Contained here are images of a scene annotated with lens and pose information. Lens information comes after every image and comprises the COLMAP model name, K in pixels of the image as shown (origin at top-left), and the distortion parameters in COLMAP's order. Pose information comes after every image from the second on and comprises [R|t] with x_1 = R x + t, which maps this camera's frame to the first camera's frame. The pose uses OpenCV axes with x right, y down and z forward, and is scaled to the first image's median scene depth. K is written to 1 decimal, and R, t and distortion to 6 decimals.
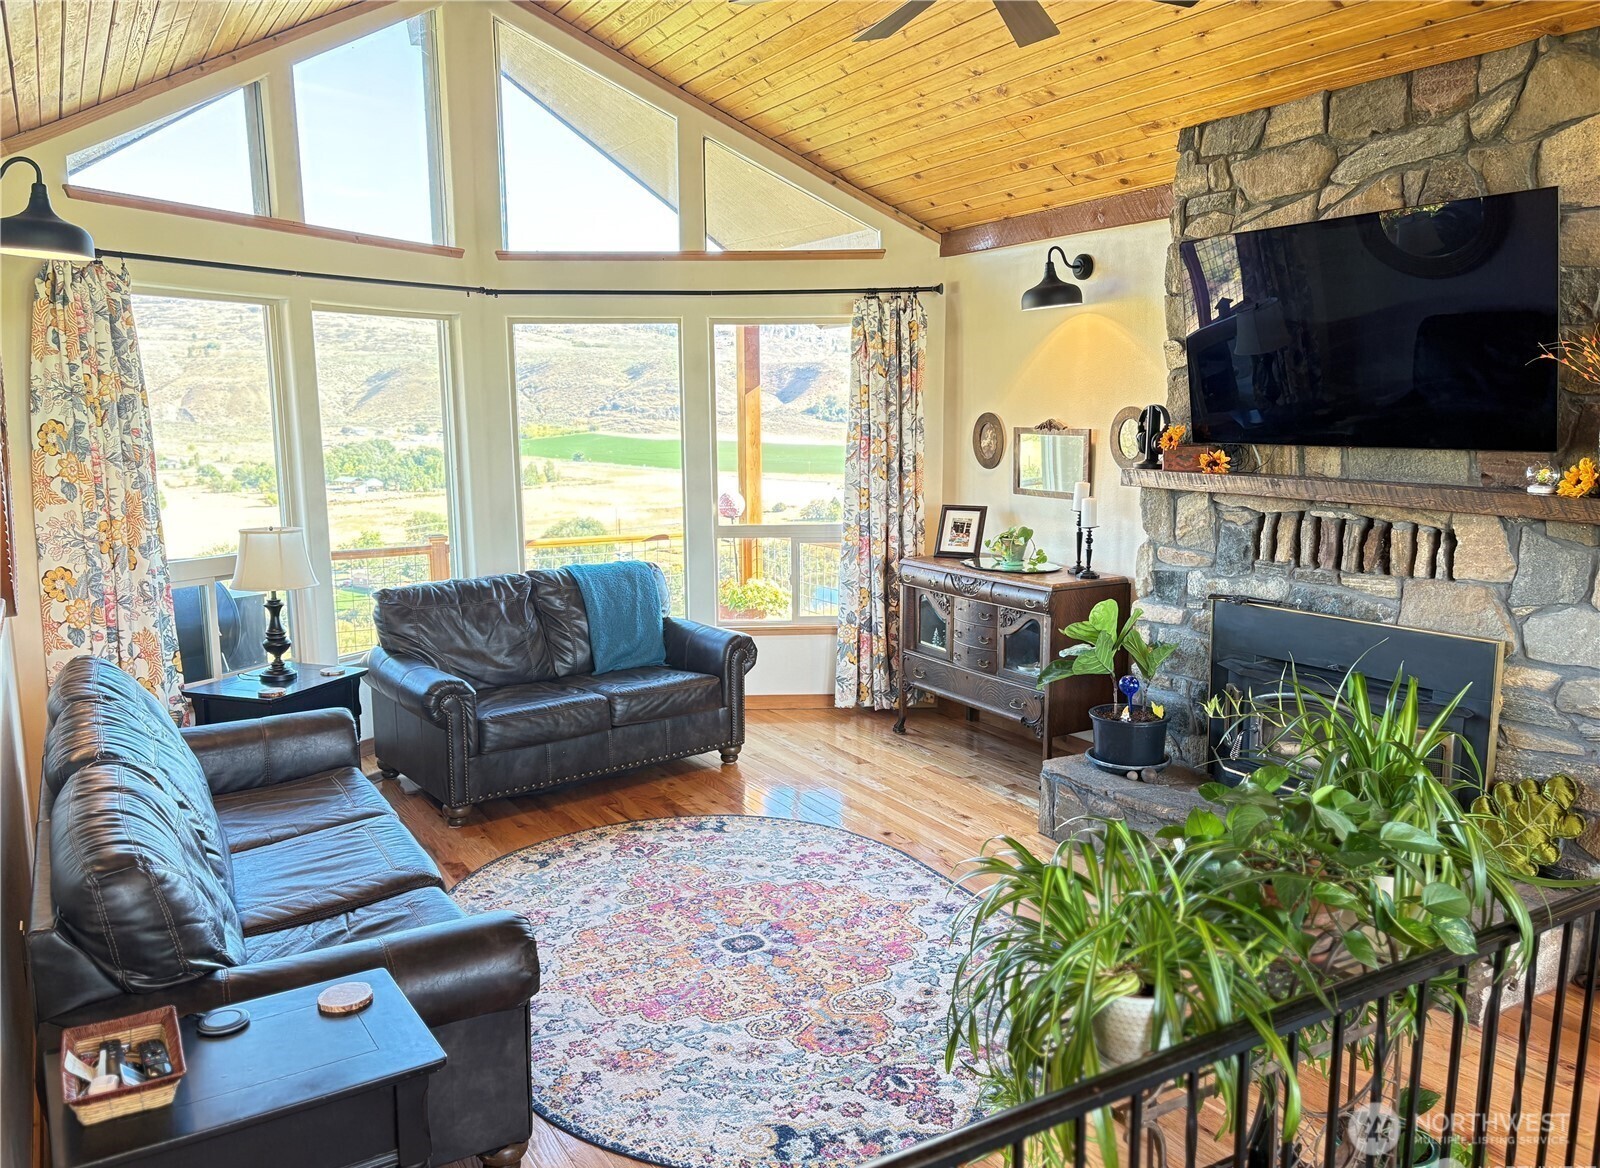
lens RADIAL K [[1183.7, 0, 795.3], [0, 1183.7, 592.2], [0, 0, 1]] dist [-0.009826, -0.027309]
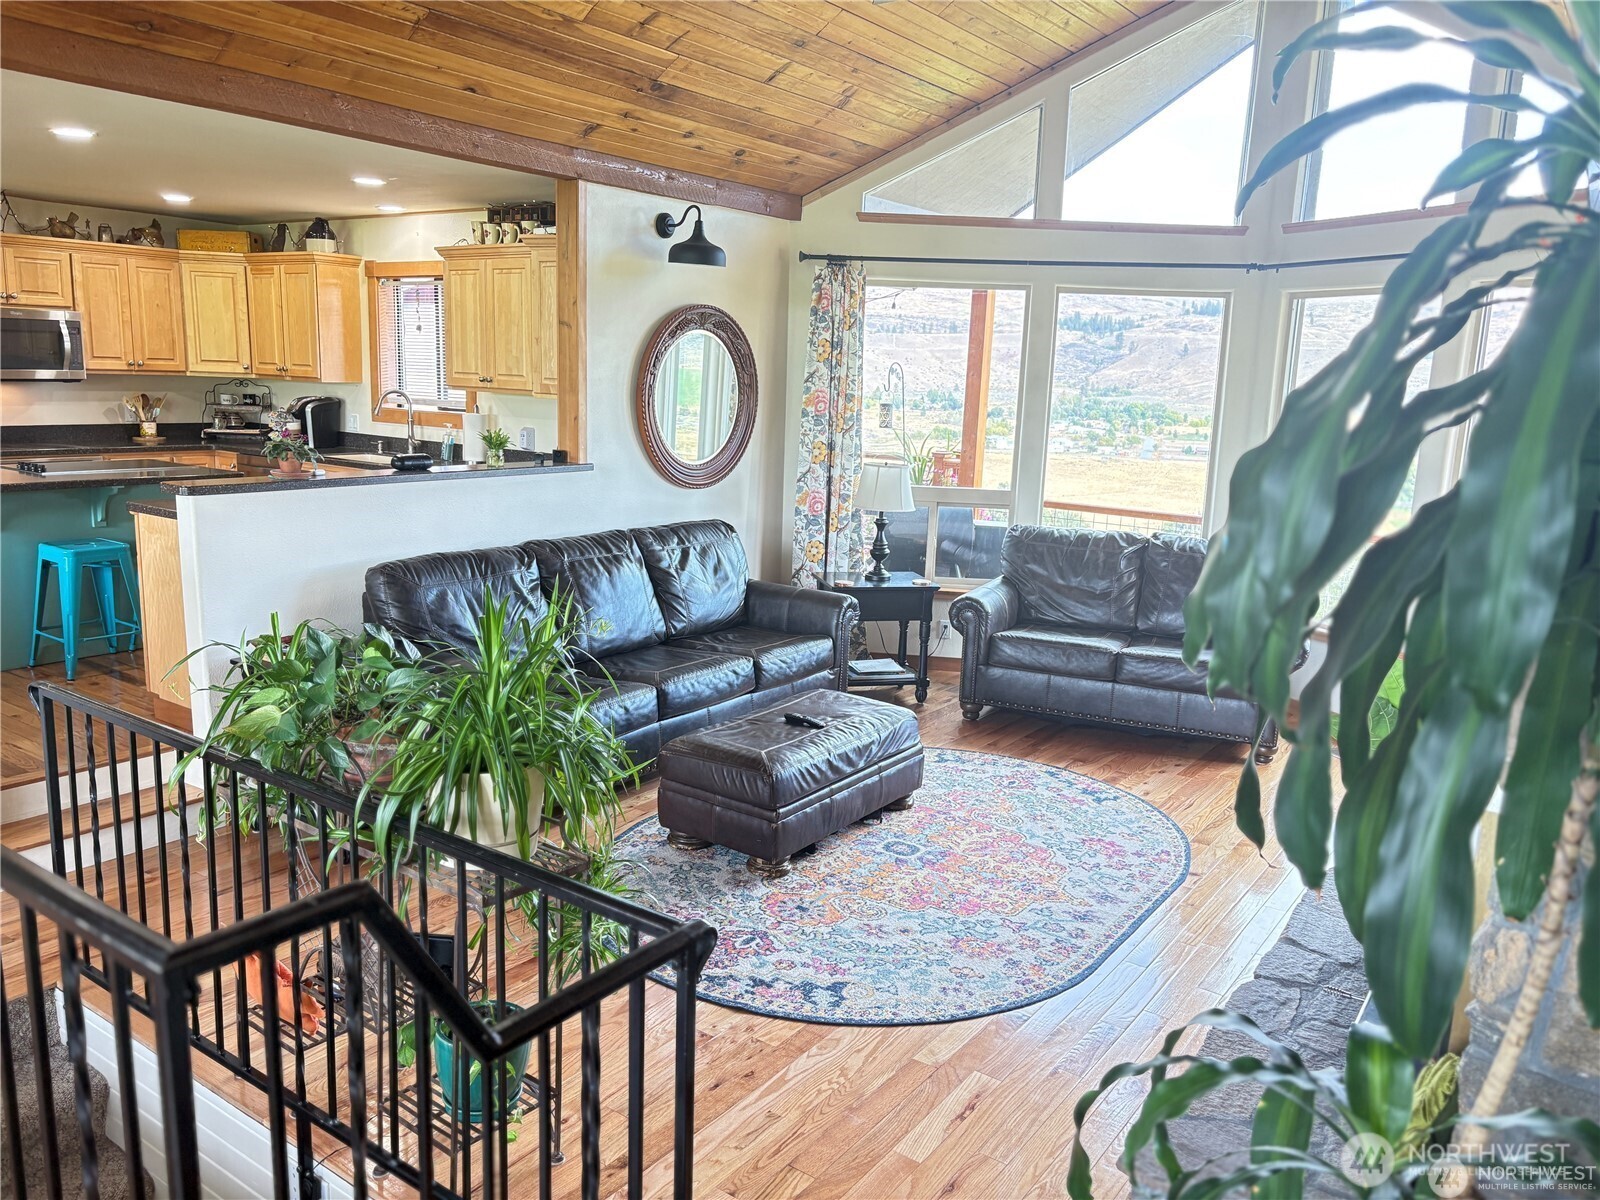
lens RADIAL K [[1186.2, 0, 806.0], [0, 1186.2, 605.2], [0, 0, 1]] dist [-0.000363, -0.010411]
pose [[0.419913, 0.188966, -0.887674, 0.853693], [-0.179457, 0.976060, 0.122889, -0.047550], [0.889645, 0.107696, 0.443771, 0.391273]]
